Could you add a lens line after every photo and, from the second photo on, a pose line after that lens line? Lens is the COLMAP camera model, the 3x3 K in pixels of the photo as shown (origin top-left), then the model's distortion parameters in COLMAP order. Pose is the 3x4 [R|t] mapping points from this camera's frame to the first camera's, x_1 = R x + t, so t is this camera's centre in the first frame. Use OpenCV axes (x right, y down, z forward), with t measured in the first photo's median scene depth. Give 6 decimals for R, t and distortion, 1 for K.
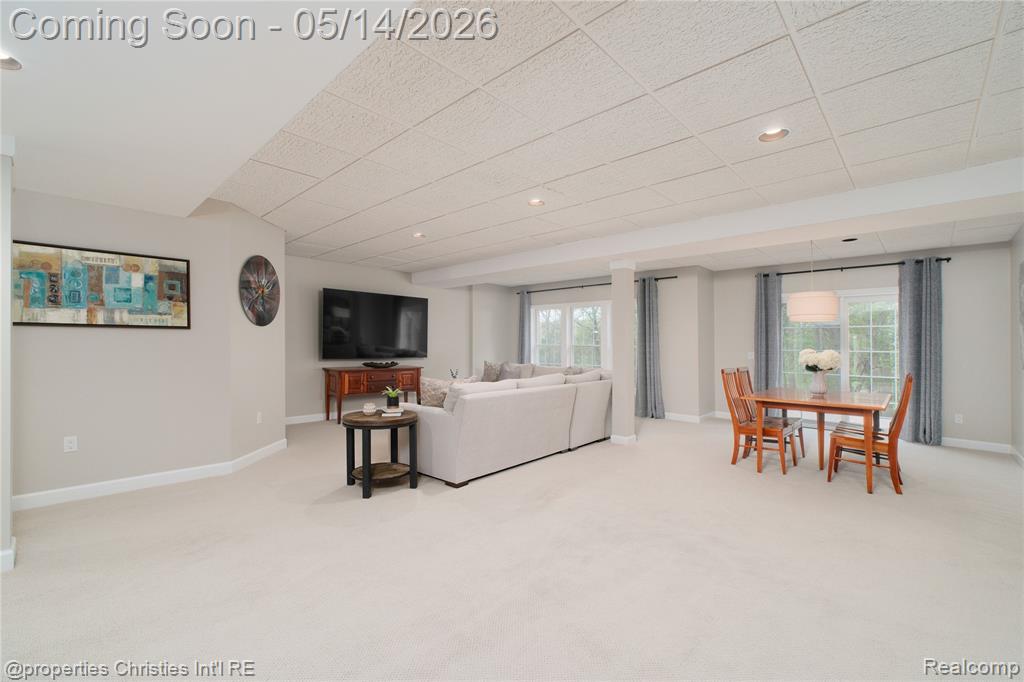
lens RADIAL K [[434.1, 0, 518.0], [0, 434.1, 343.4], [0, 0, 1]] dist [-0.000751, -0.000091]
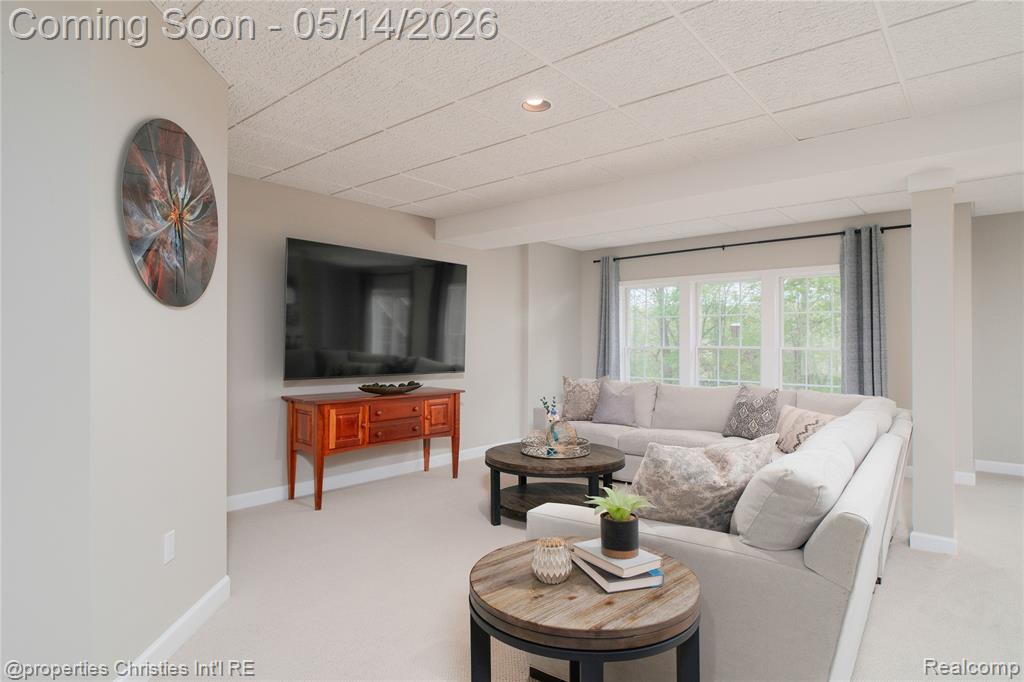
lens RADIAL K [[559.8, 0, 513.5], [0, 559.8, 333.3], [0, 0, 1]] dist [-0.019666, 0.000114]
pose [[0.998459, -0.006977, 0.055055, -0.210986], [0.008137, 0.999749, -0.020868, -0.001607], [-0.054895, 0.021284, 0.998265, 0.324729]]
